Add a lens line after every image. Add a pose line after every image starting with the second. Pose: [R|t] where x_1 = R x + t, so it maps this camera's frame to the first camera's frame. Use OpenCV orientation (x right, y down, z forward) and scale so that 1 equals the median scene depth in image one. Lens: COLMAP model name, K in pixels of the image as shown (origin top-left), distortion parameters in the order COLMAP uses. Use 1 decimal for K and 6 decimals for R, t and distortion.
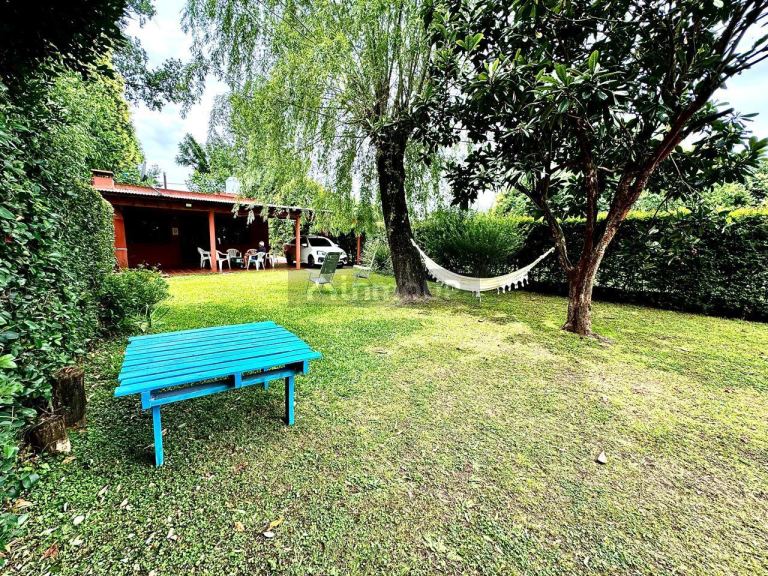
lens RADIAL K [[328.3, 0, 384.0], [0, 328.3, 288.0], [0, 0, 1]] dist [-0.000531, 0.000016]
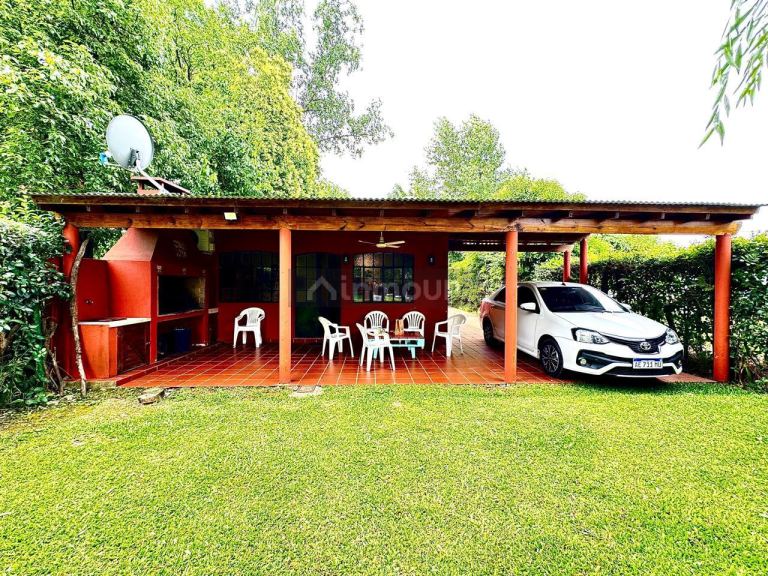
lens RADIAL K [[308.9, 0, 384.0], [0, 308.9, 288.0], [0, 0, 1]] dist [0.000088, 0.000347]
pose [[0.804274, -0.013188, -0.594112, -0.164705], [-0.067769, 0.991196, -0.113744, -0.100647], [0.590381, 0.131744, 0.796300, 0.613066]]
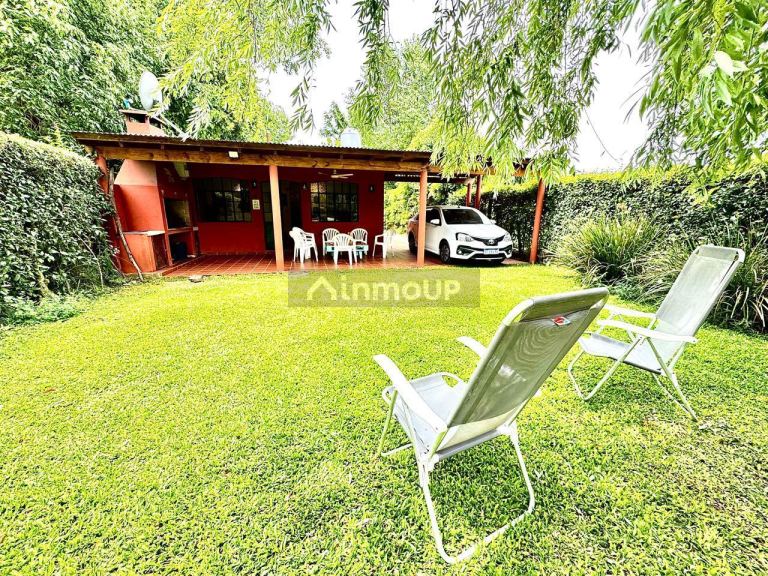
lens RADIAL K [[308.9, 0, 384.0], [0, 308.9, 288.0], [0, 0, 1]] dist [0.000088, 0.000347]
pose [[0.908526, 0.083000, -0.409502, -0.090126], [-0.044224, 0.993668, 0.103286, -0.066923], [0.415482, -0.075728, 0.906444, 0.452704]]
